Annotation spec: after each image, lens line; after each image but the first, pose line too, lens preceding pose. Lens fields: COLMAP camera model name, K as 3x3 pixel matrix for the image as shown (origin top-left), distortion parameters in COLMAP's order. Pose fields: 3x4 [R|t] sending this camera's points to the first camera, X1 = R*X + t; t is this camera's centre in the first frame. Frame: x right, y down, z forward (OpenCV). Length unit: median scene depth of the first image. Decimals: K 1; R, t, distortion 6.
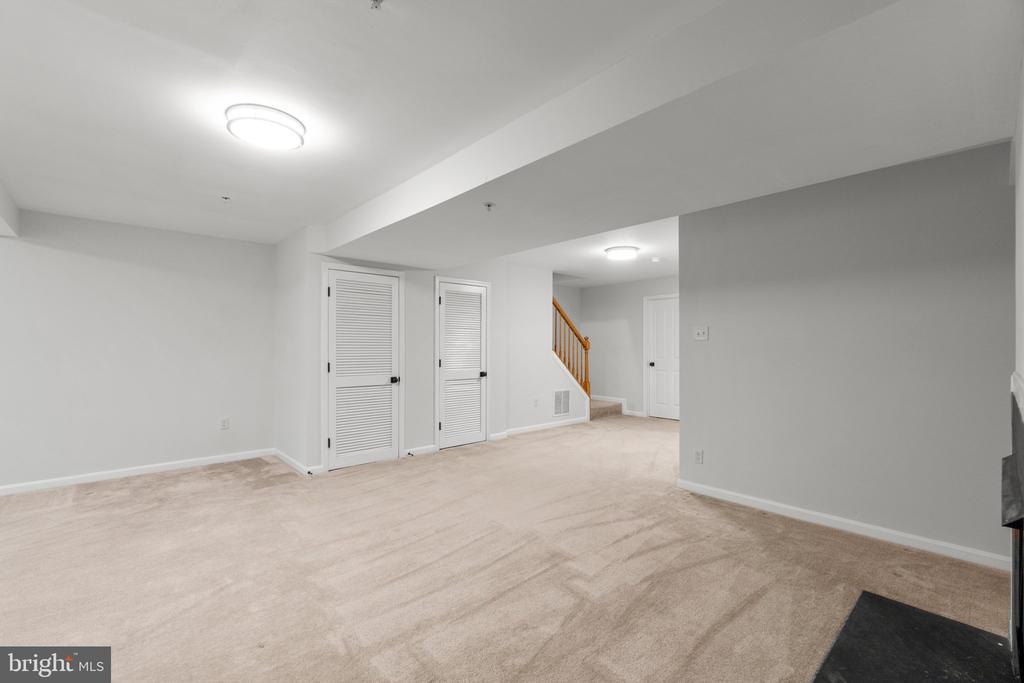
lens RADIAL K [[434.4, 0, 506.2], [0, 434.4, 349.2], [0, 0, 1]] dist [-0.002758, 0.000630]
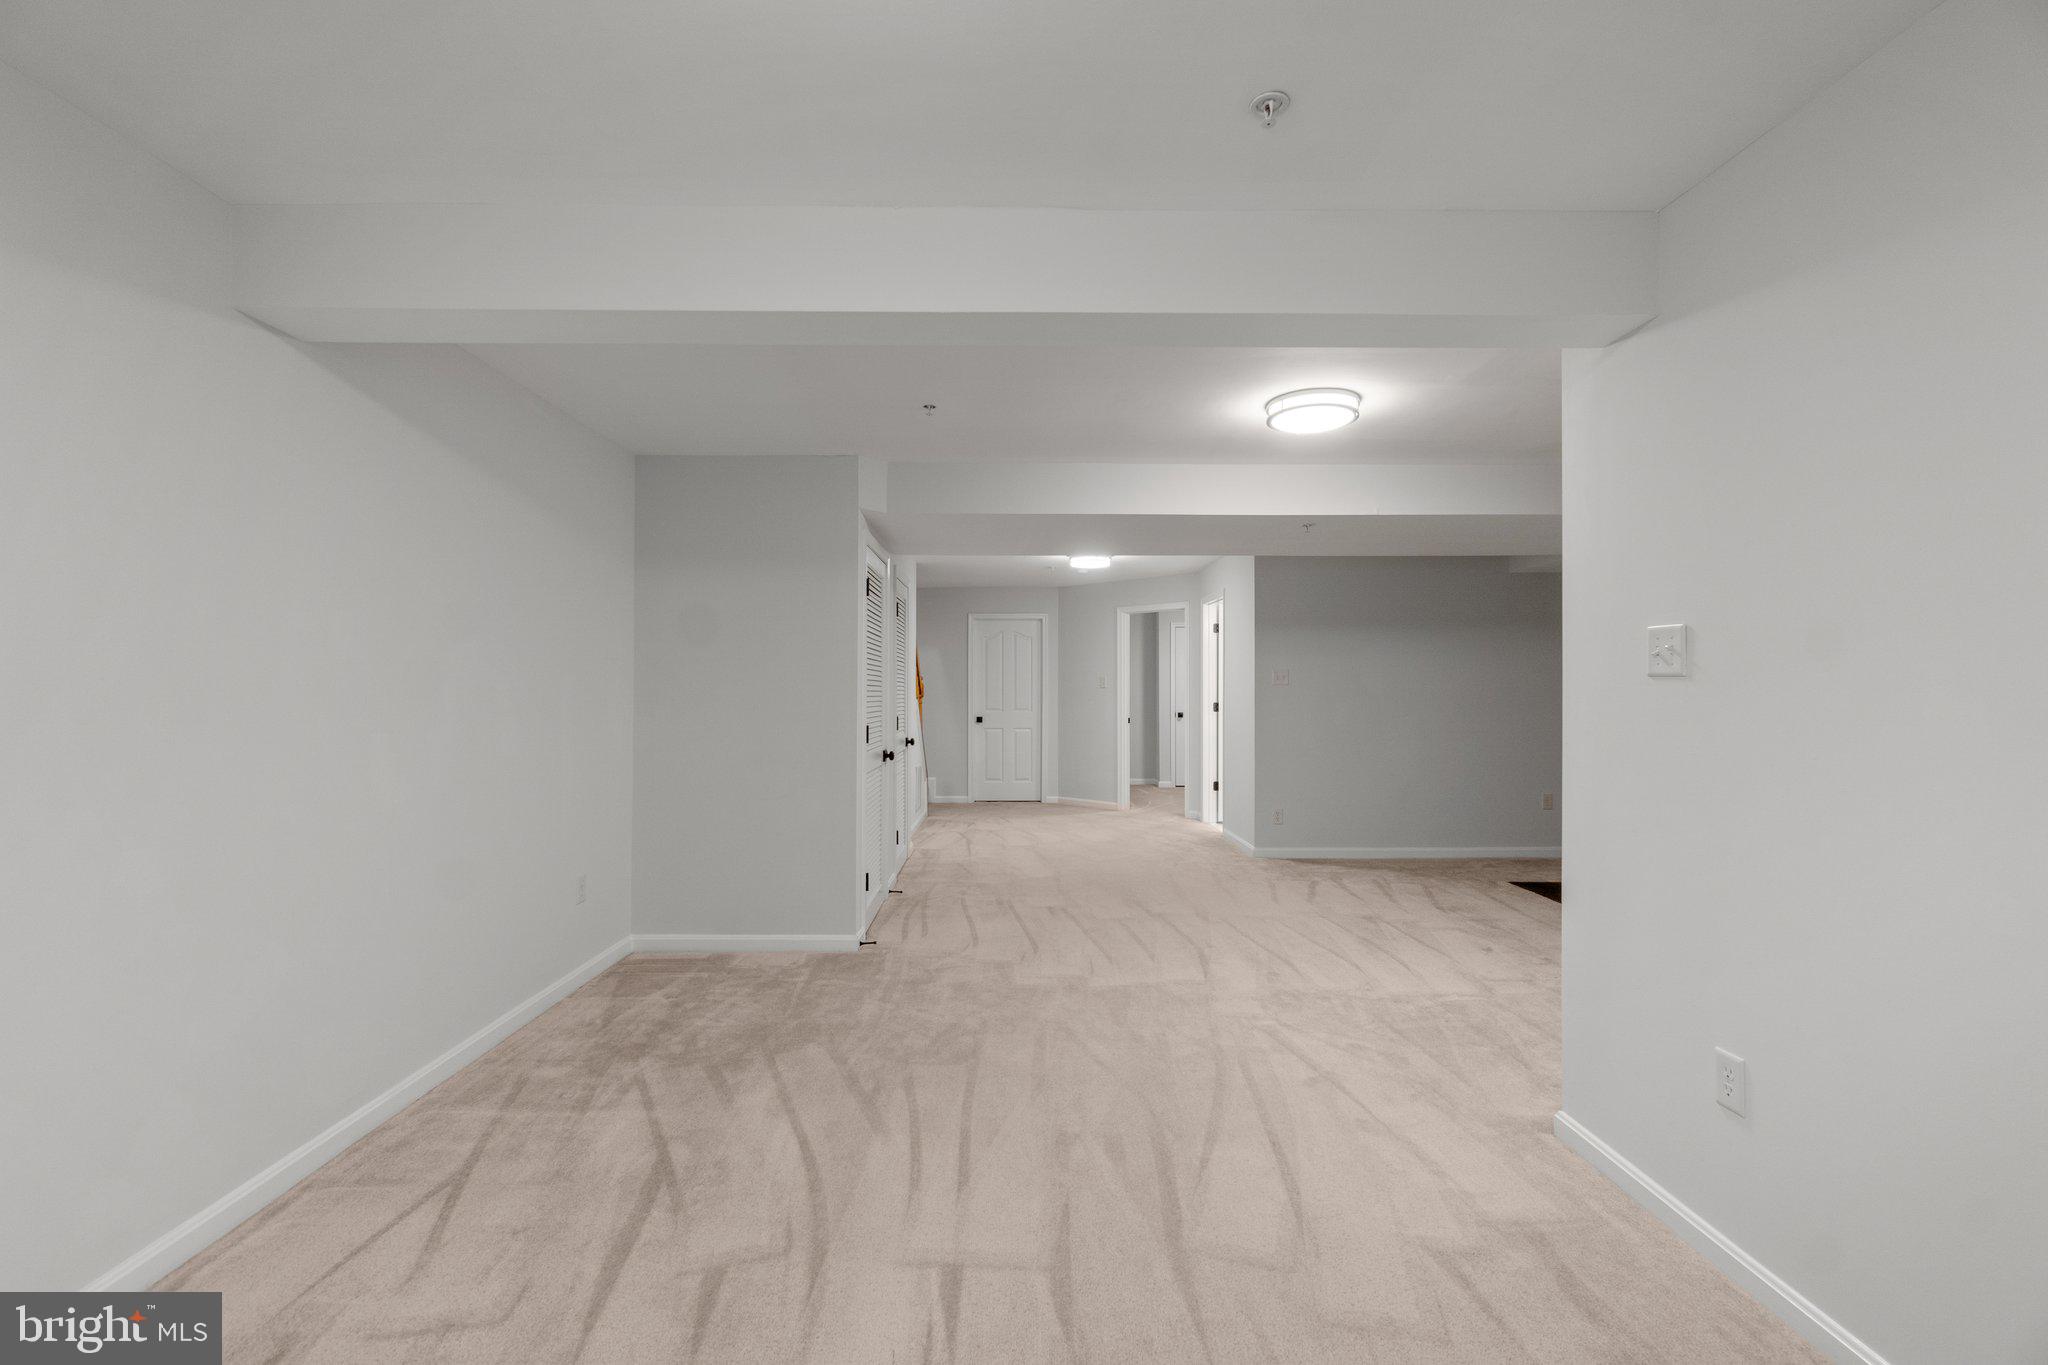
lens RADIAL K [[868.7, 0, 1007.9], [0, 868.7, 682.8], [0, 0, 1]] dist [-0.002758, 0.000630]
pose [[0.666095, 0.008026, 0.745823, -1.155048], [0.001918, 0.999920, -0.012474, -0.007449], [-0.745864, 0.009739, 0.666027, 0.203290]]
